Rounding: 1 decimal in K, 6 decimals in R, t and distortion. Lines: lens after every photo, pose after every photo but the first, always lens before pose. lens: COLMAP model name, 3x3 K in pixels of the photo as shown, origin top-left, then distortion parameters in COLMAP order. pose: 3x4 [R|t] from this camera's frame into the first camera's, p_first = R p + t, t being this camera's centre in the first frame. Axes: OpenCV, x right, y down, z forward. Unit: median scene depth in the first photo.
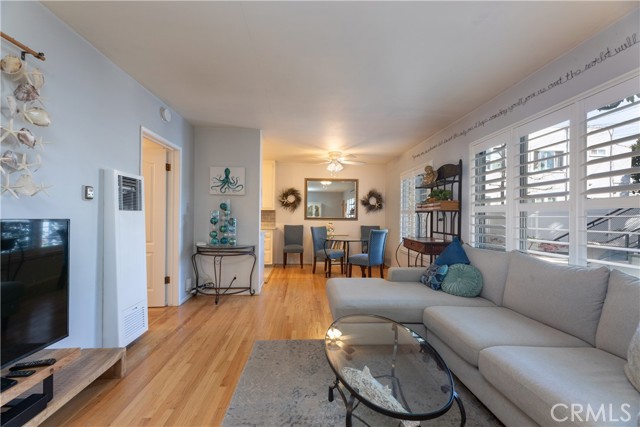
lens RADIAL K [[259.6, 0, 314.1], [0, 259.6, 215.6], [0, 0, 1]] dist [-0.001950, -0.000053]
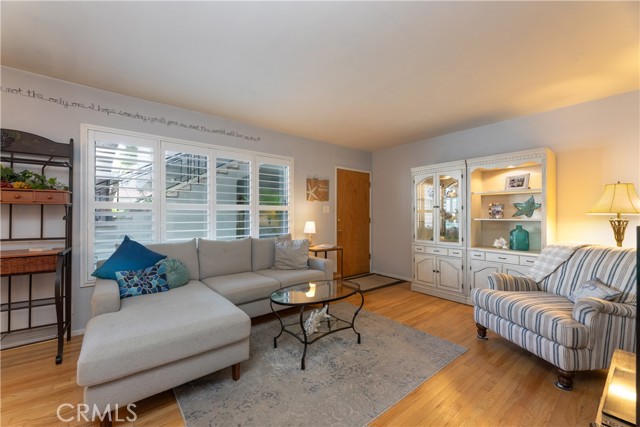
lens RADIAL K [[259.6, 0, 315.2], [0, 259.6, 213.6], [0, 0, 1]] dist [-0.001950, -0.000053]
pose [[-0.594032, -0.003992, 0.804432, -0.245128], [-0.012953, 0.999906, -0.004603, 0.000246], [-0.804337, -0.013154, -0.594027, 0.444547]]
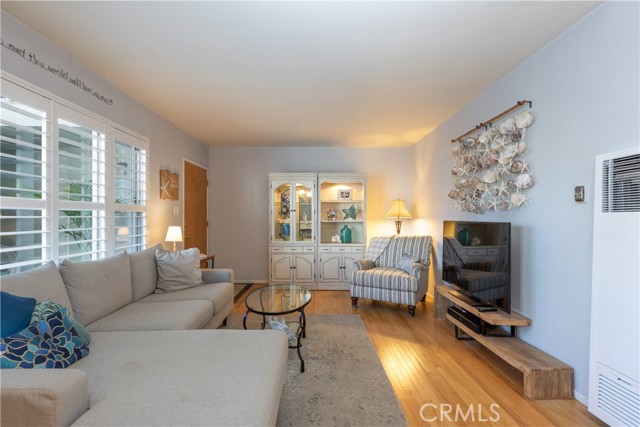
lens RADIAL K [[292.5, 0, 314.9], [0, 292.5, 216.5], [0, 0, 1]] dist [0.002934, -0.000727]
pose [[-0.999580, -0.009135, 0.027487, -0.005951], [-0.009464, 0.999885, -0.011864, 0.002282], [-0.027376, -0.012119, -0.999552, 0.626700]]
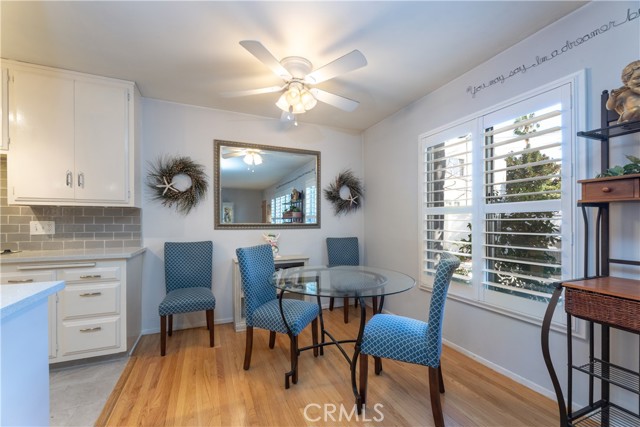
lens RADIAL K [[259.6, 0, 318.6], [0, 259.6, 224.8], [0, 0, 1]] dist [-0.001950, -0.000053]
pose [[0.932835, -0.014771, 0.360000, -0.031386], [0.009590, 0.999823, 0.016173, 0.002856], [-0.360176, -0.011634, 0.932812, 0.509458]]
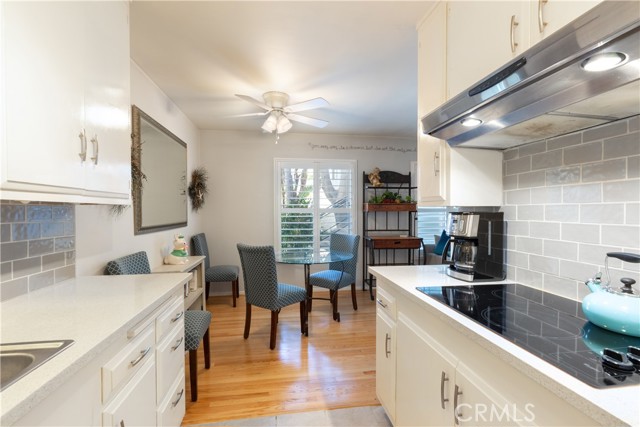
lens RADIAL K [[292.5, 0, 318.6], [0, 292.5, 211.1], [0, 0, 1]] dist [0.002934, -0.000727]
pose [[-0.110353, -0.013787, 0.993797, -0.435438], [-0.002525, 0.999904, 0.013591, -0.019004], [-0.993889, -0.001009, -0.110378, 0.829391]]
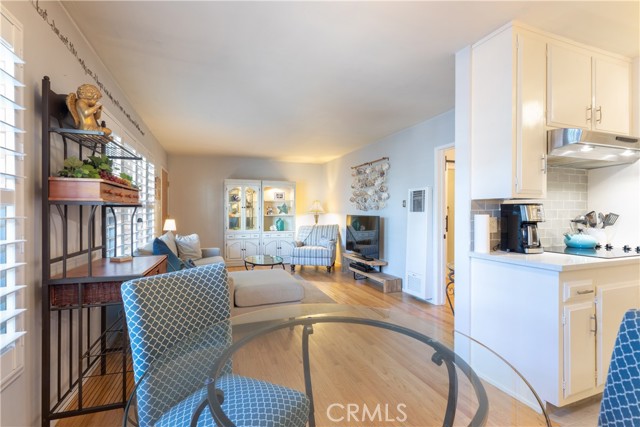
lens RADIAL K [[292.5, 0, 312.5], [0, 292.5, 214.0], [0, 0, 1]] dist [0.002934, -0.000727]
pose [[-0.950475, -0.005938, -0.310743, 0.161792], [-0.006619, 0.999977, 0.001136, -0.001585], [0.310729, 0.003136, -0.950493, 0.923372]]
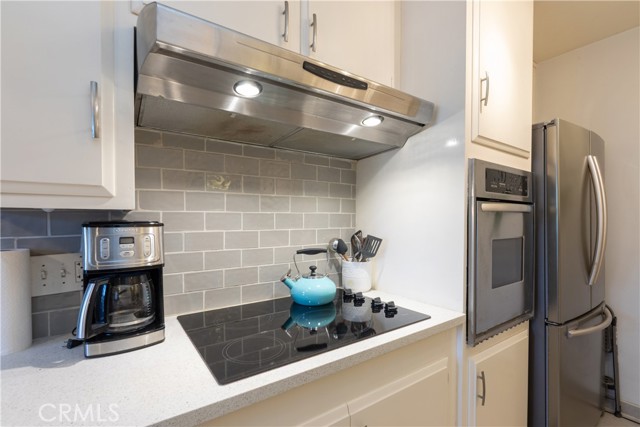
lens RADIAL K [[292.5, 0, 309.7], [0, 292.5, 222.5], [0, 0, 1]] dist [0.002934, -0.000727]
pose [[-0.850017, -0.002283, -0.526750, -0.192915], [-0.006397, 0.999962, 0.005988, -0.016067], [0.526716, 0.008460, -0.849999, 0.835740]]
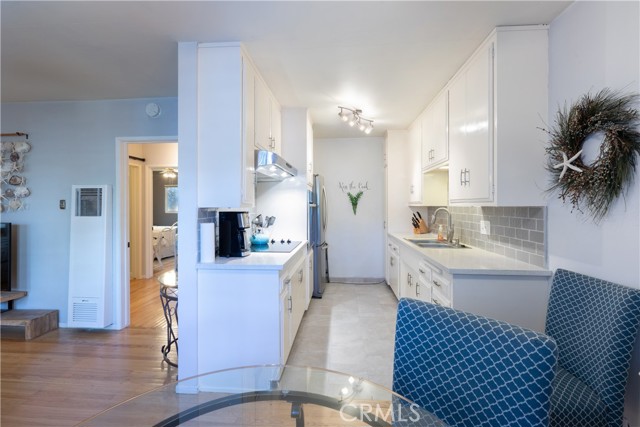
lens RADIAL K [[292.5, 0, 321.8], [0, 292.5, 208.6], [0, 0, 1]] dist [0.002934, -0.000727]
pose [[-0.120864, -0.004345, -0.992660, 0.181342], [0.002526, 0.999986, -0.004684, -0.016724], [0.992666, -0.003074, -0.120852, 0.826572]]
